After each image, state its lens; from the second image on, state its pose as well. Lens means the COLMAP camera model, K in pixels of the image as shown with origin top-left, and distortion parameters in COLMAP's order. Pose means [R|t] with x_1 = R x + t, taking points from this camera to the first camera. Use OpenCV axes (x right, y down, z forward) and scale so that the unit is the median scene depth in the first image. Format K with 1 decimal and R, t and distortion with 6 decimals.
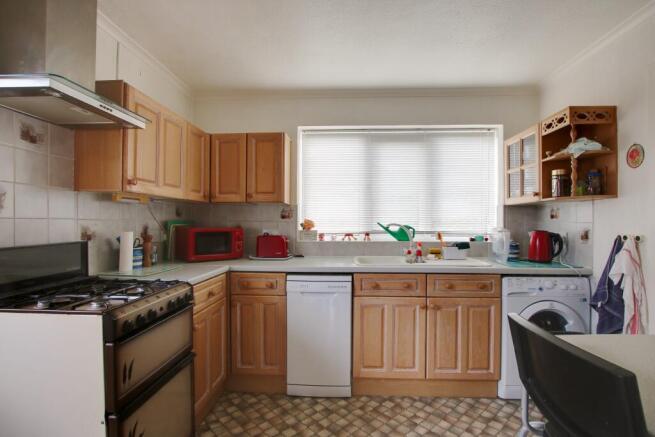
lens RADIAL K [[314.3, 0, 329.6], [0, 314.3, 221.6], [0, 0, 1]] dist [-0.001504, 0.000298]
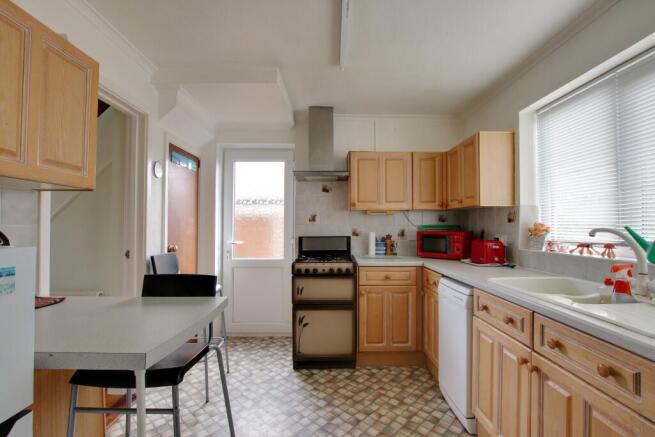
lens RADIAL K [[314.3, 0, 328.2], [0, 314.3, 220.8], [0, 0, 1]] dist [-0.001504, 0.000298]
pose [[0.056611, -0.021291, -0.998169, 0.935611], [-0.001812, 0.999769, -0.021428, 0.007119], [0.998395, 0.003021, 0.056559, 0.596062]]
